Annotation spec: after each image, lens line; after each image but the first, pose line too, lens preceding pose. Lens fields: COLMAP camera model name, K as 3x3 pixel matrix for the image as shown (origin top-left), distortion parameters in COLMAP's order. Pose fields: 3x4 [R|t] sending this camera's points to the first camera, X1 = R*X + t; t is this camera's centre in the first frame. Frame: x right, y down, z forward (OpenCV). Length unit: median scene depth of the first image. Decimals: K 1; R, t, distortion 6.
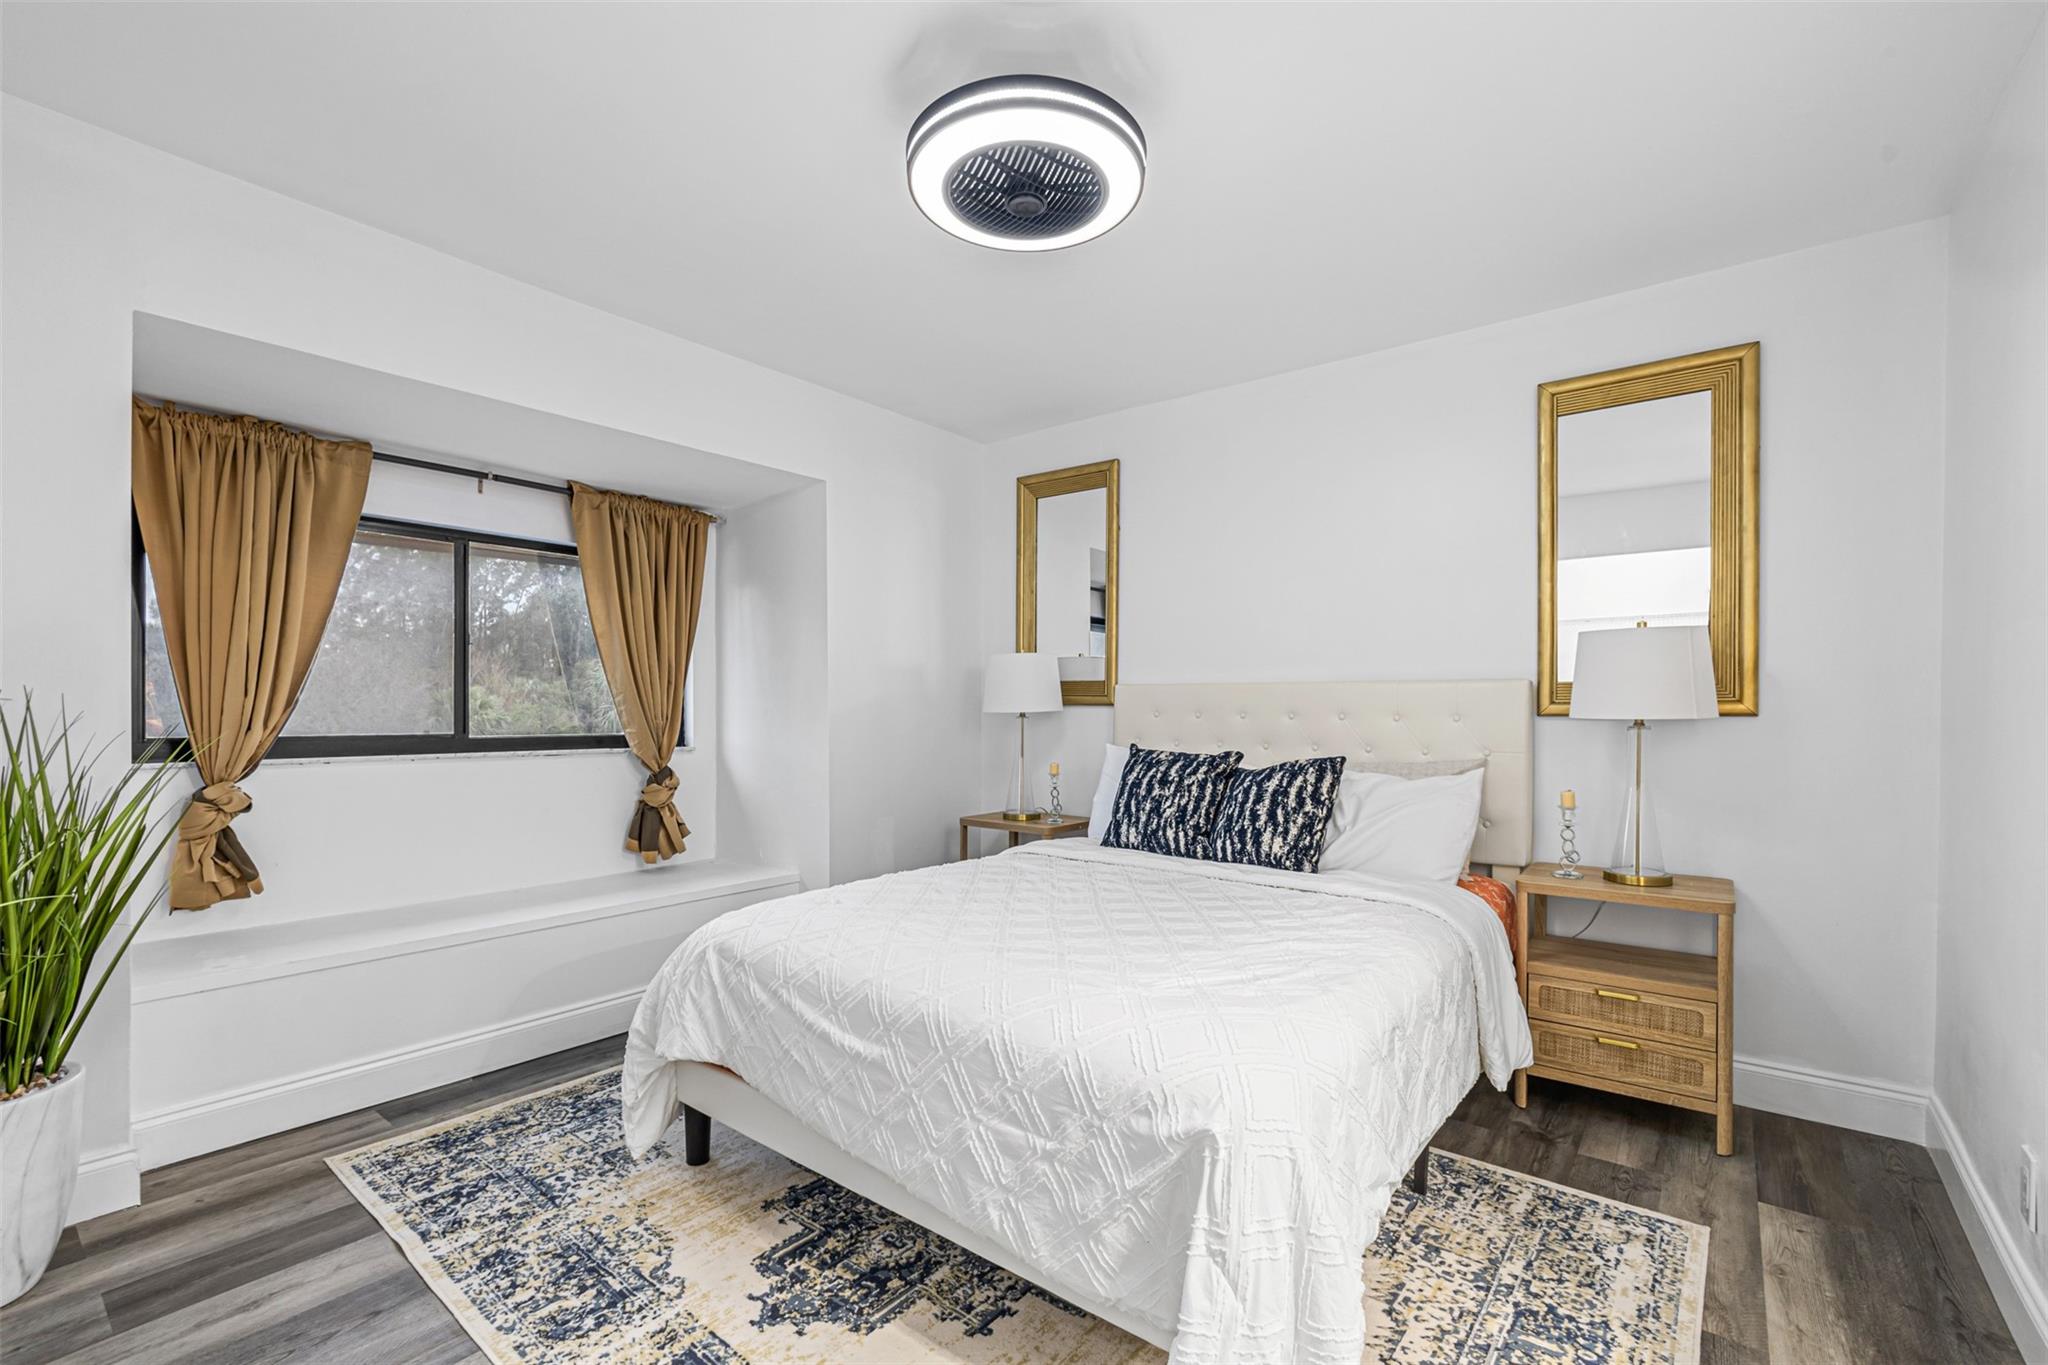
lens RADIAL K [[868.0, 0, 1040.0], [0, 868.0, 697.8], [0, 0, 1]] dist [-0.006112, 0.000215]
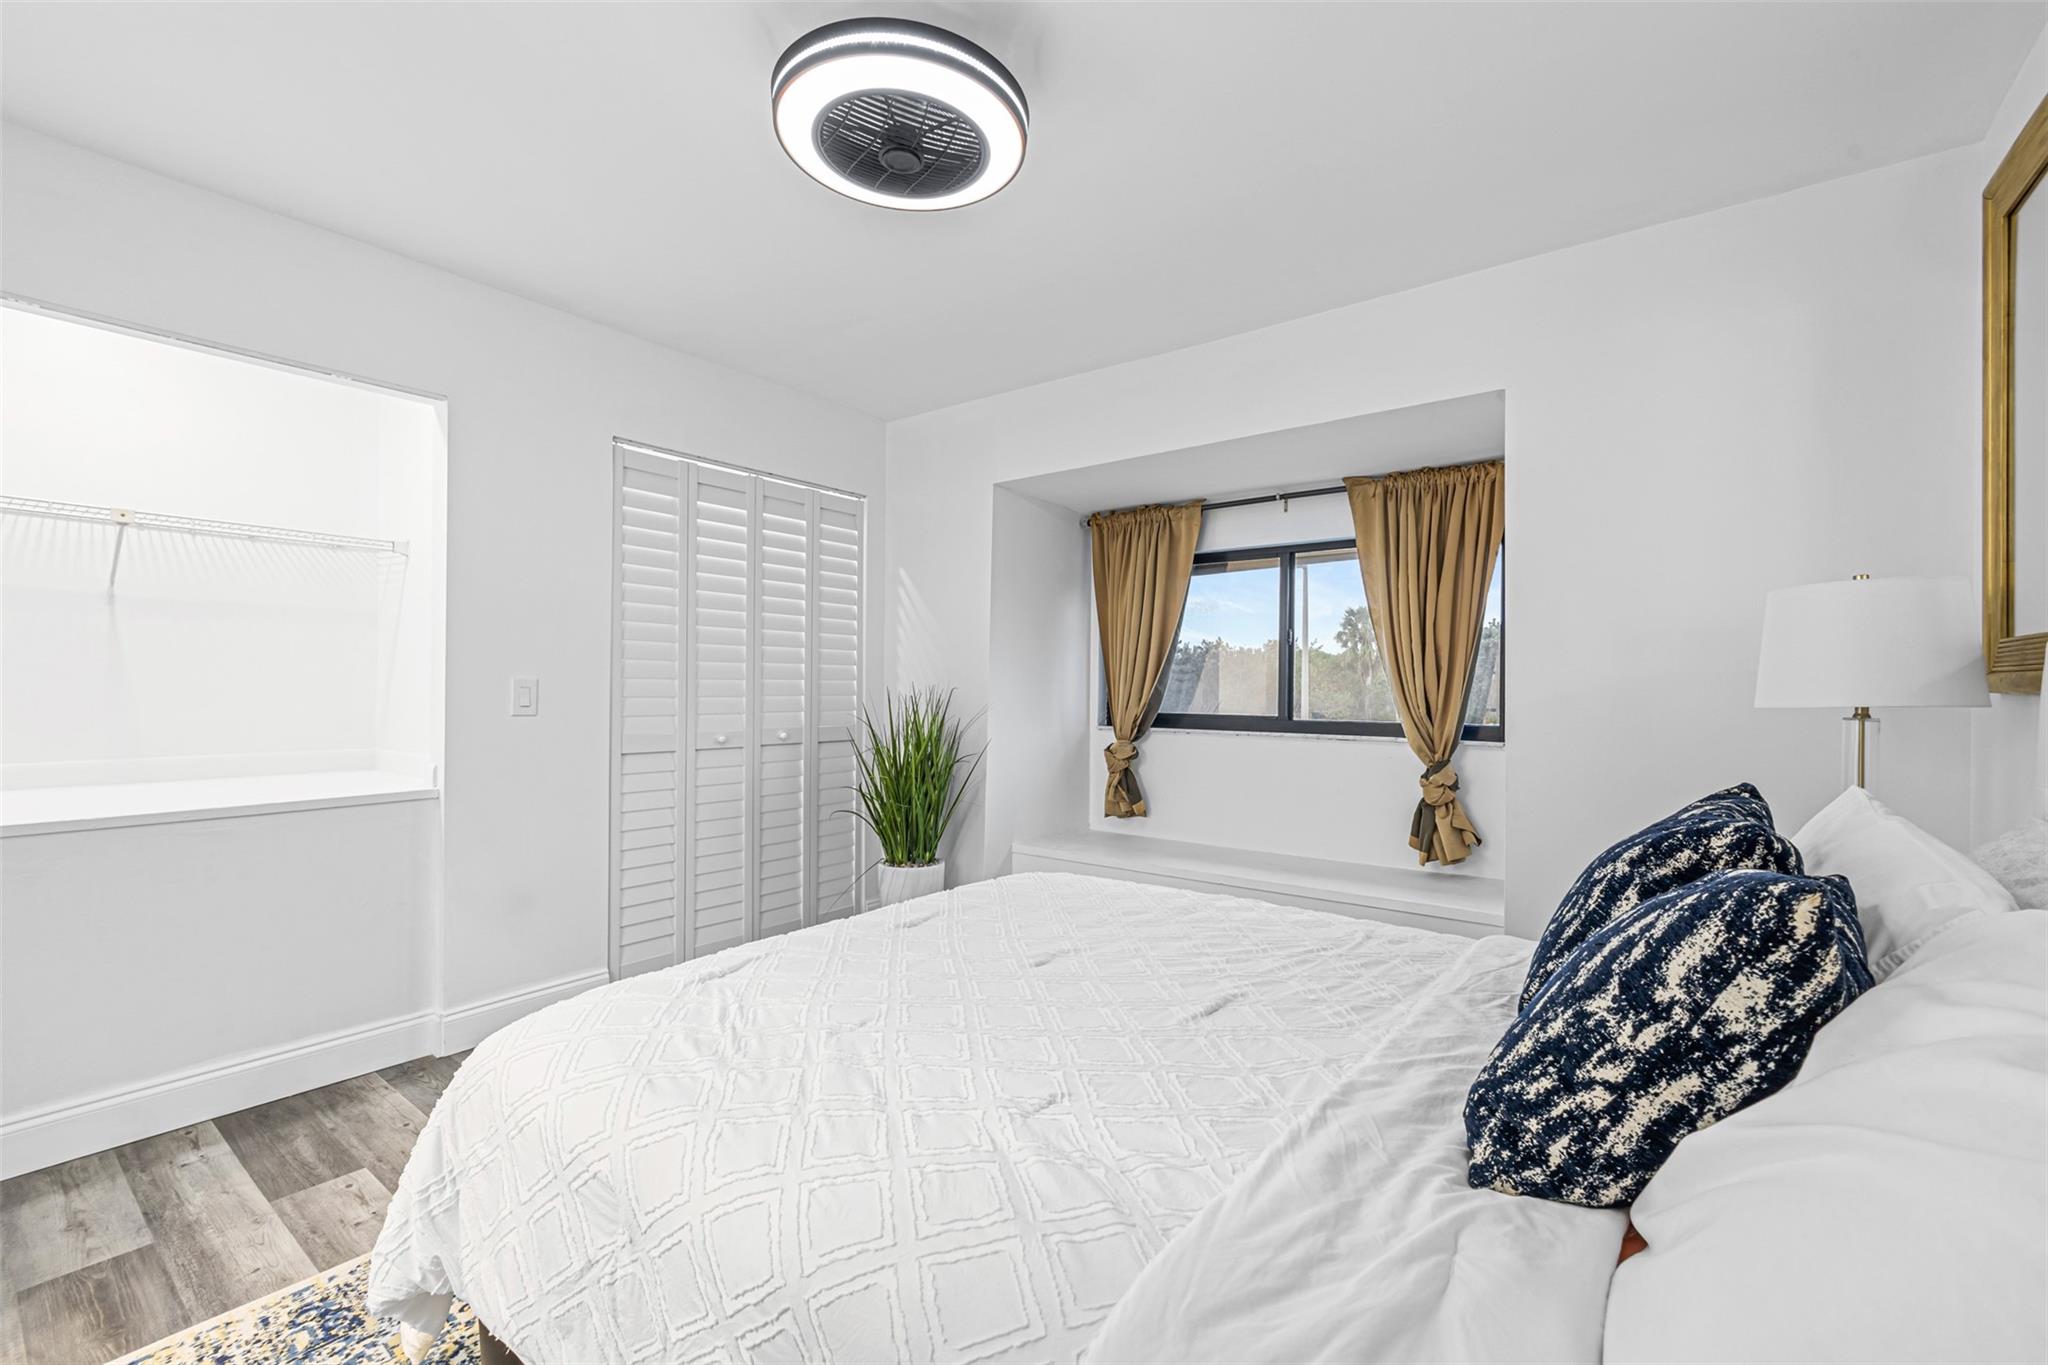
lens RADIAL K [[868.0, 0, 1036.5], [0, 868.0, 681.4], [0, 0, 1]] dist [-0.006112, 0.000215]
pose [[0.023384, -0.011408, -0.999661, 0.513837], [0.000390, 0.999935, -0.011402, 0.006899], [0.999726, -0.000123, 0.023387, 0.632347]]
